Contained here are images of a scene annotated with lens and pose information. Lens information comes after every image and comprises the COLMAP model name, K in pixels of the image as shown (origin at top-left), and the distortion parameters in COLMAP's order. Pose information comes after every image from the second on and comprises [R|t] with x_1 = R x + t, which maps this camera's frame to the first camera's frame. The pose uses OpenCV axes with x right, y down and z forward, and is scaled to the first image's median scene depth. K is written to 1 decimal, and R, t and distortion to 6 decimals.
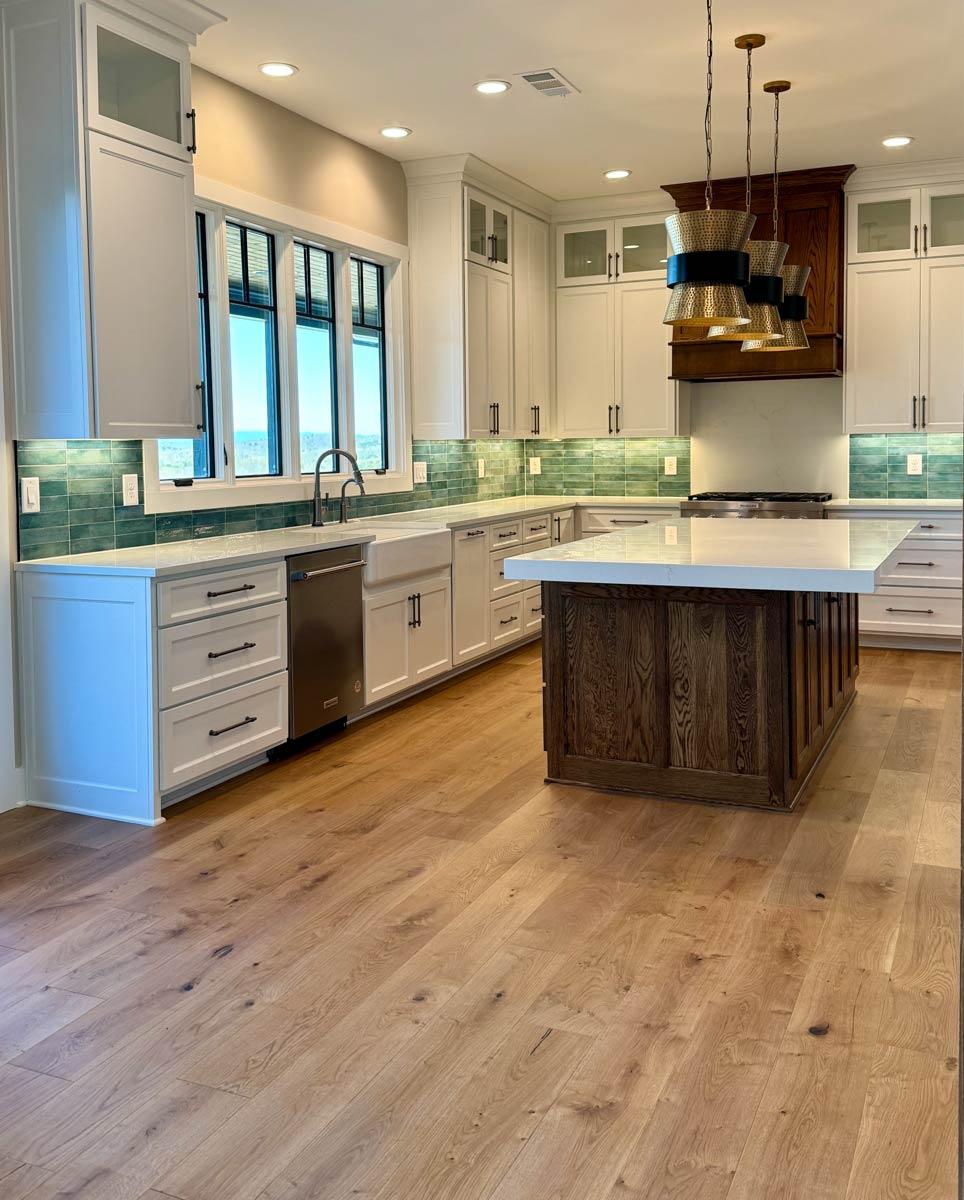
lens RADIAL K [[1148.7, 0, 452.8], [0, 1148.7, 498.6], [0, 0, 1]] dist [0.169646, -0.360493]
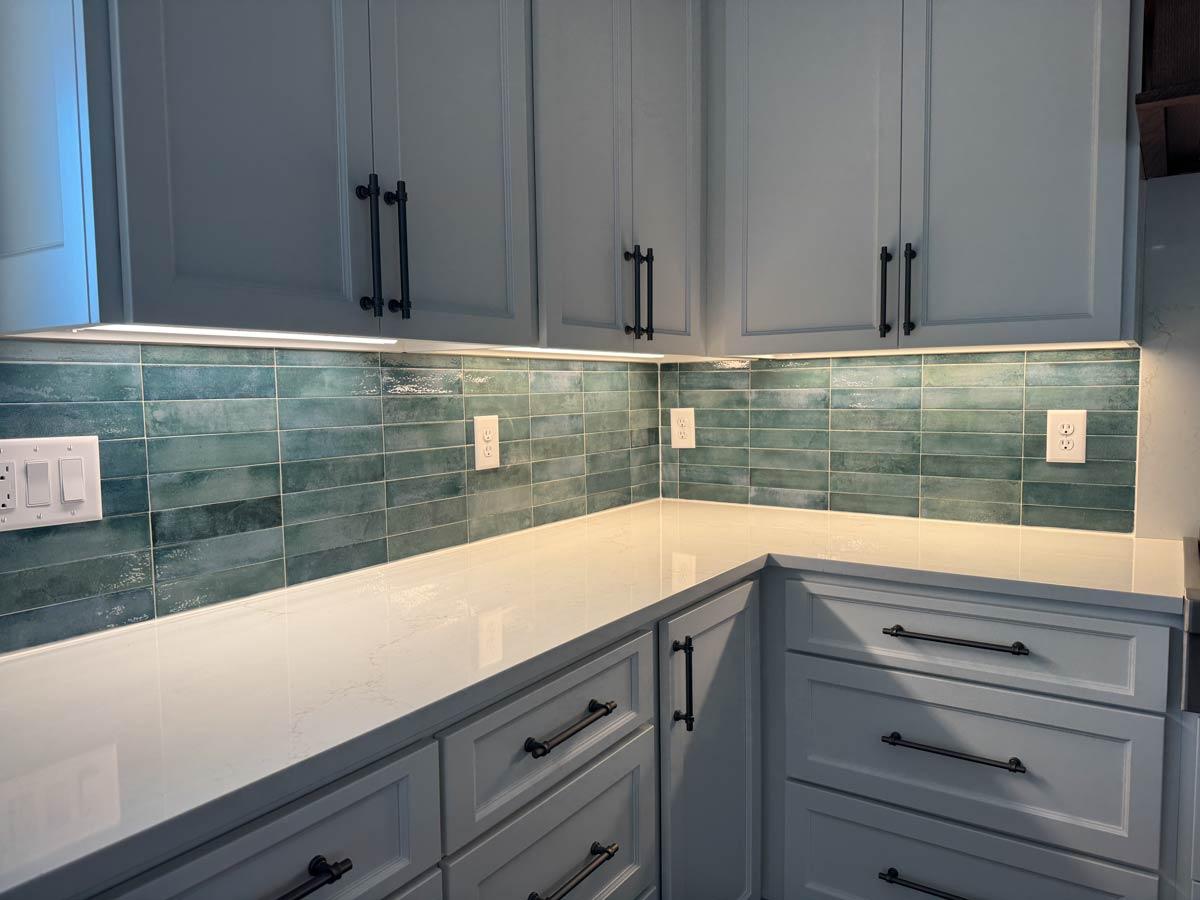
lens RADIAL K [[829.0, 0, 596.8], [0, 829.0, 453.1], [0, 0, 1]] dist [0.051931, -0.113675]
pose [[0.988348, 0.012355, -0.151706, 0.118892], [-0.007969, 0.999534, 0.029481, -0.038668], [0.152000, -0.027928, 0.987986, 0.966851]]
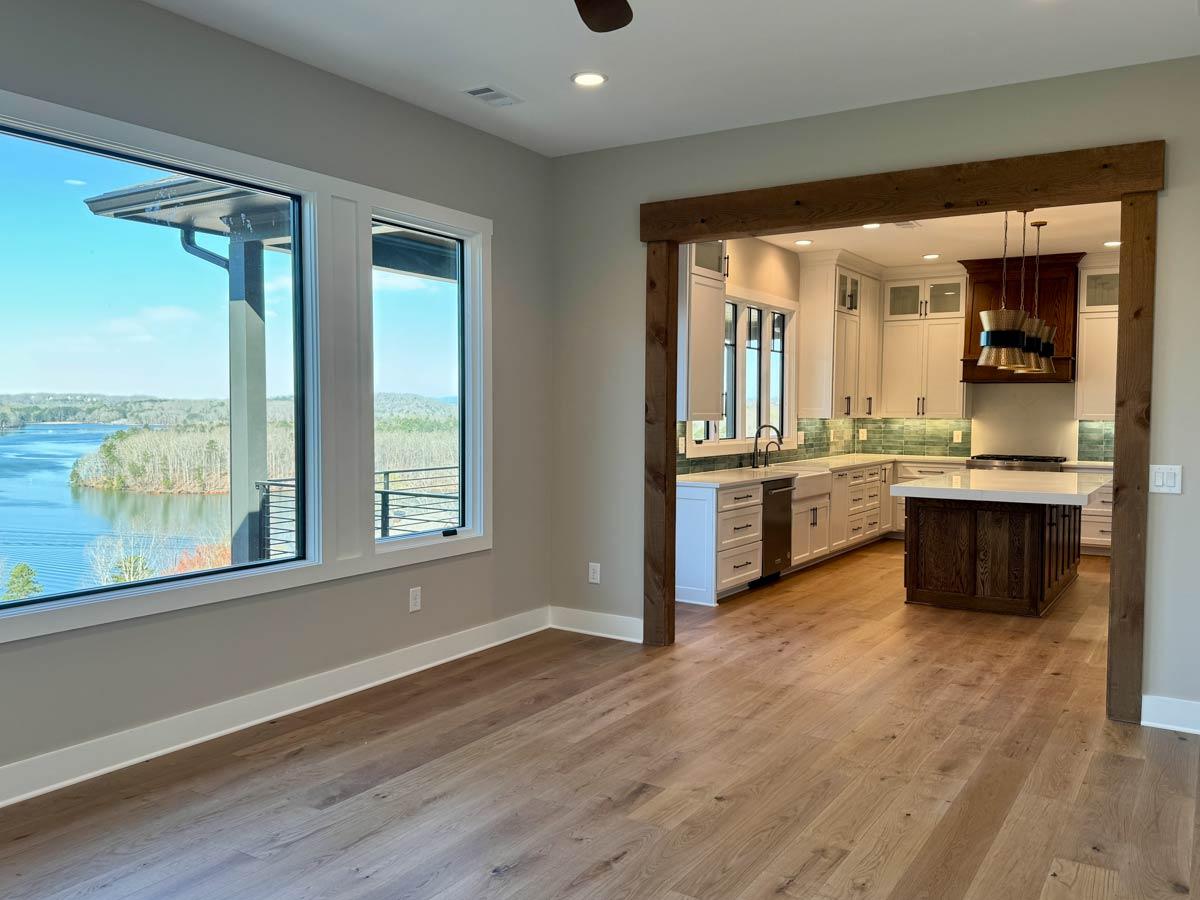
lens RADIAL K [[969.0, 0, 571.2], [0, 969.0, 453.8], [0, 0, 1]] dist [0.097977, -0.220799]
pose [[0.988298, 0.026729, -0.150176, -0.162146], [-0.026485, 0.999643, 0.003623, 0.004178], [0.150219, 0.000397, 0.988653, -0.483552]]
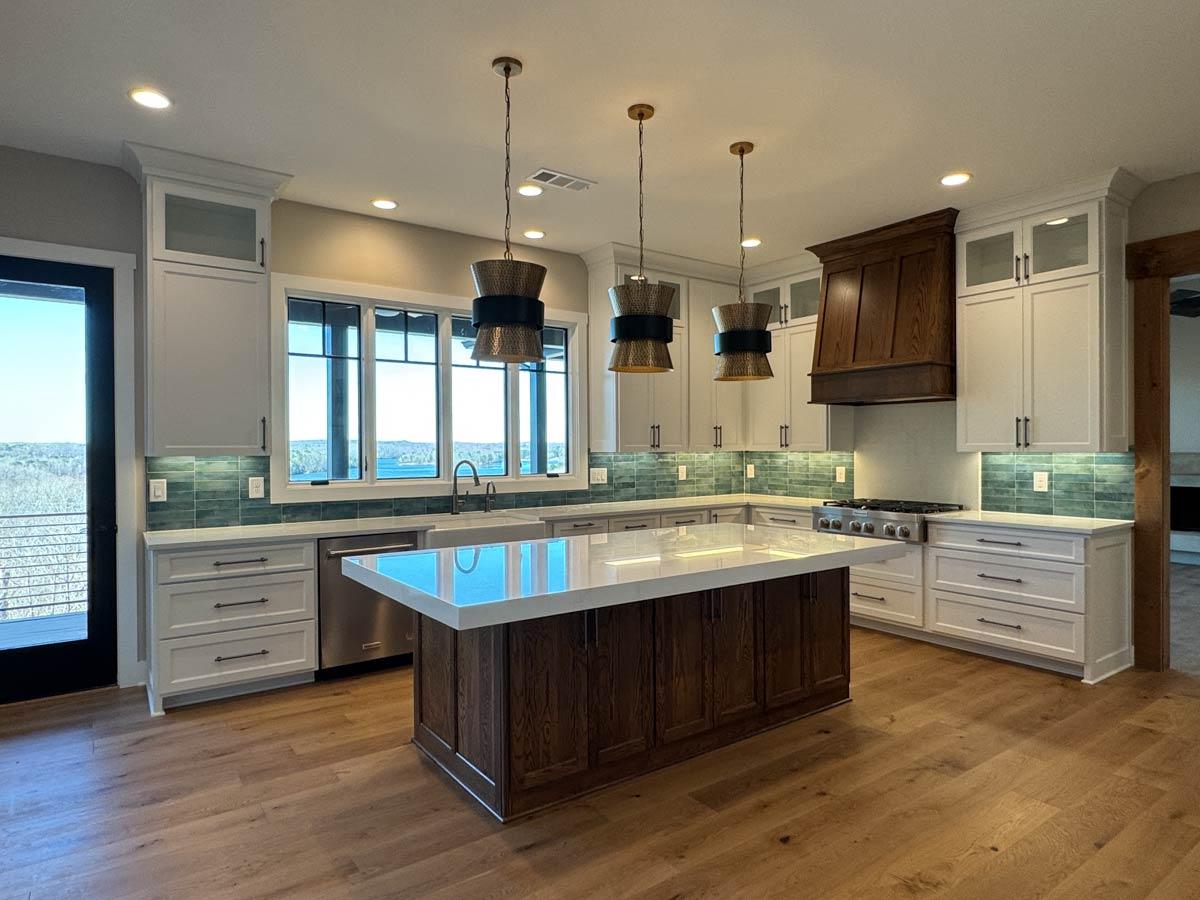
lens RADIAL K [[708.3, 0, 600.0], [0, 708.3, 450.0], [0, 0, 1]] dist [0.001760, 0.000051]
pose [[0.871439, 0.011346, -0.490373, 0.433828], [-0.029893, 0.999103, -0.030008, -0.032065], [0.489593, 0.040809, 0.870996, 0.304037]]
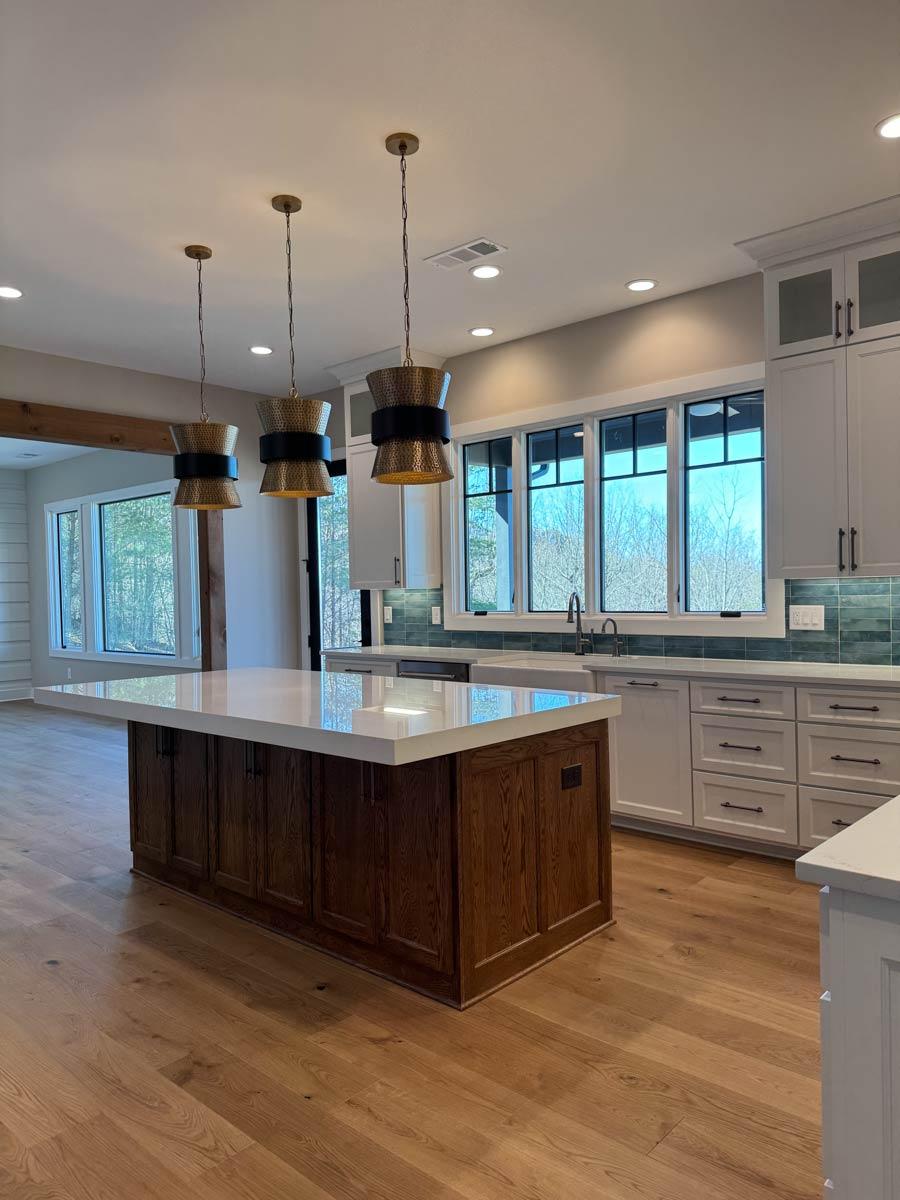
lens RADIAL K [[846.7, 0, 452.4], [0, 846.7, 601.9], [0, 0, 1]] dist [0.077607, -0.122876]
pose [[-0.295915, 0.030821, -0.954717, 0.723836], [-0.020620, 0.999040, 0.038643, -0.059733], [0.954992, 0.031122, -0.294995, 1.059223]]
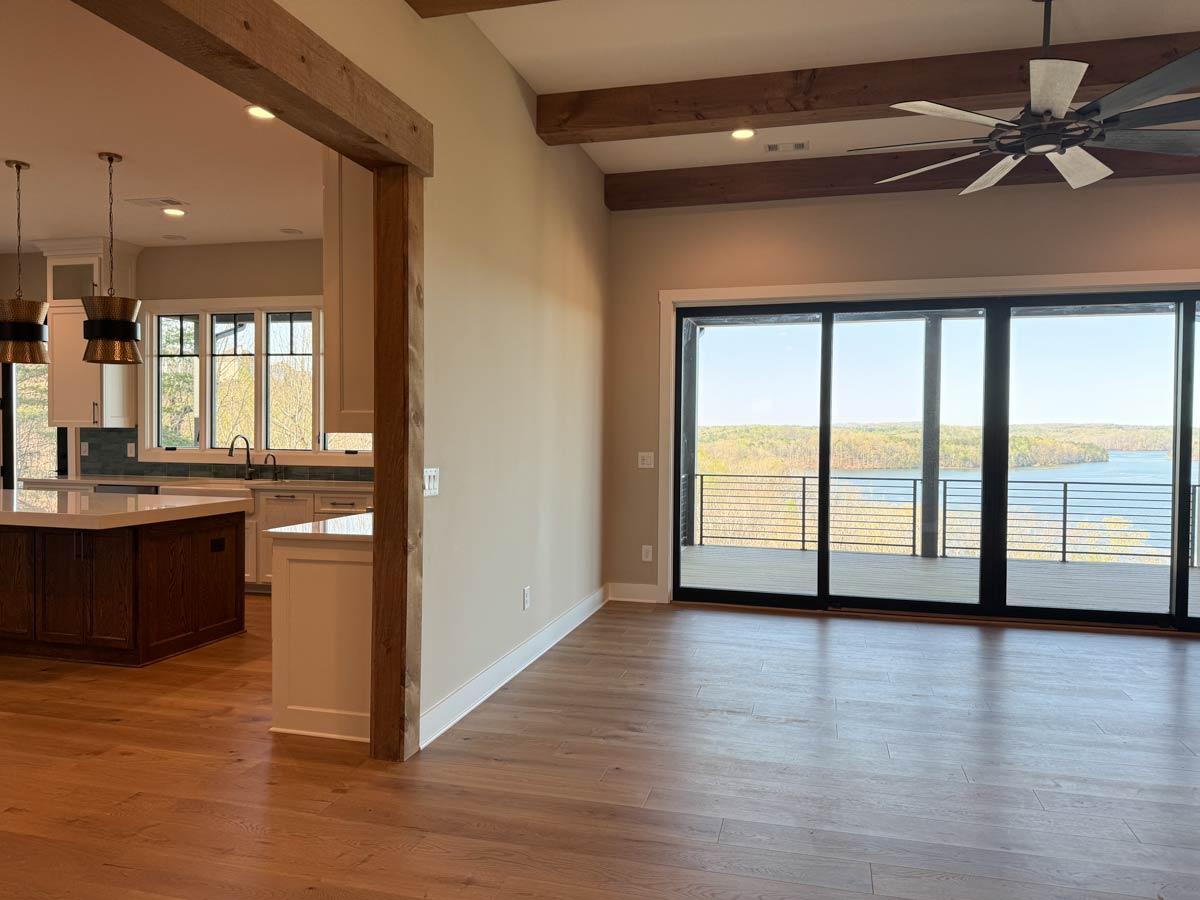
lens RADIAL K [[840.9, 0, 600.0], [0, 840.9, 450.0], [0, 0, 1]] dist [0.076421, -0.094705]
pose [[0.178911, 0.037909, -0.983135, 1.127863], [-0.057544, 0.997950, 0.028008, -0.079716], [0.982181, 0.051563, 0.180726, 1.196970]]
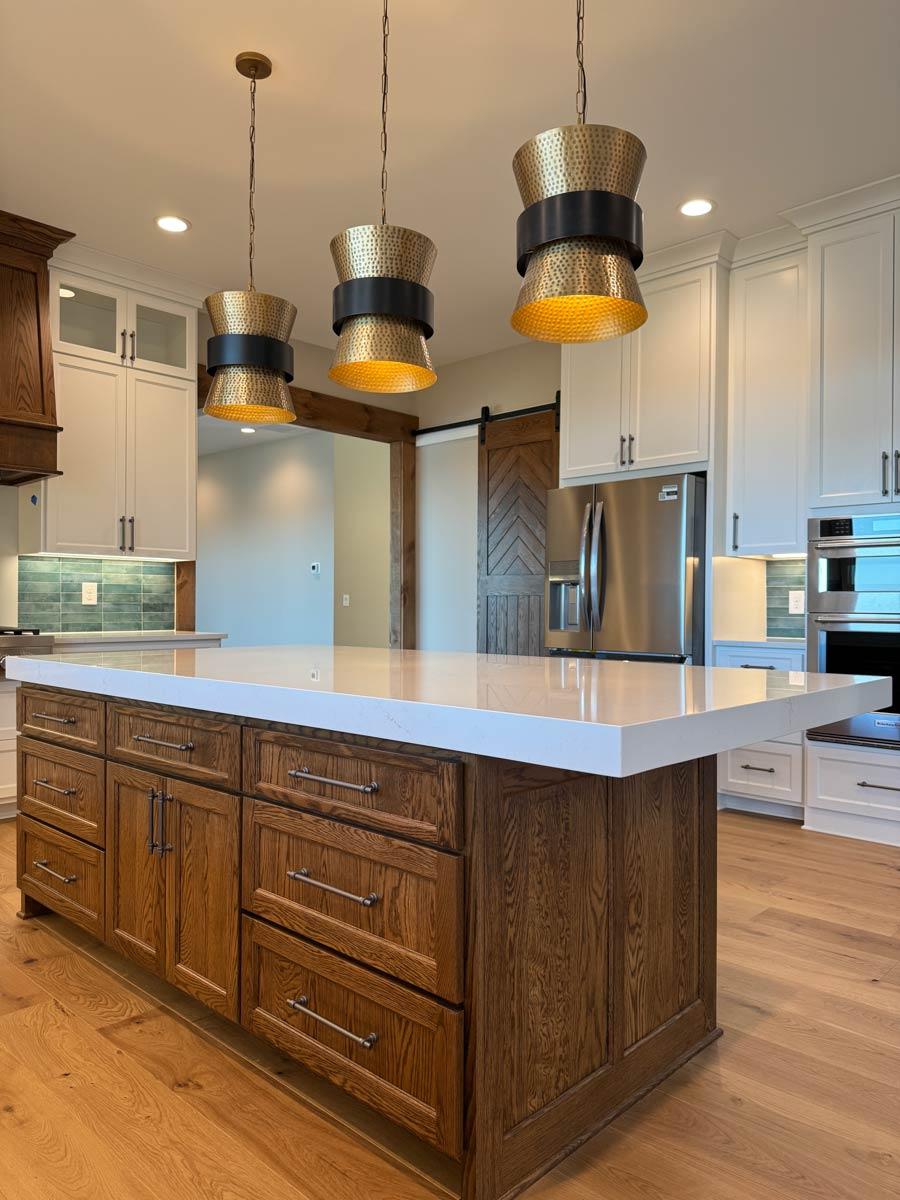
lens RADIAL K [[846.7, 0, 452.4], [0, 846.7, 601.9], [0, 0, 1]] dist [0.077607, -0.122876]
pose [[0.319299, 0.020570, 0.947431, -0.169400], [0.034435, 0.998852, -0.033292, 0.010639], [-0.947028, 0.043255, 0.318224, 0.628897]]
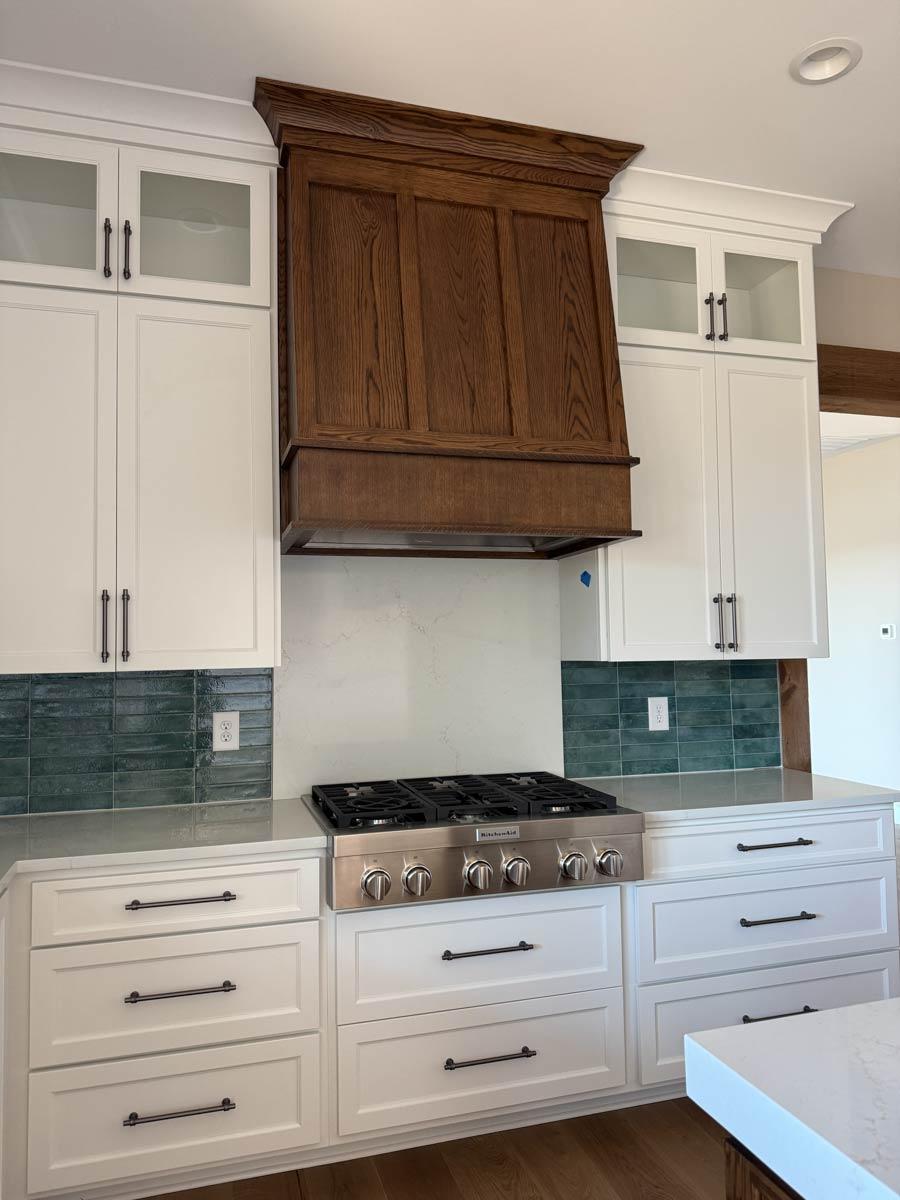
lens RADIAL K [[840.9, 0, 450.0], [0, 840.9, 600.0], [0, 0, 1]] dist [0.076421, -0.094705]
pose [[0.744935, 0.042013, 0.665813, 0.039673], [0.037043, 0.993871, -0.104158, -0.054634], [-0.666108, 0.102254, 0.738812, 0.900169]]
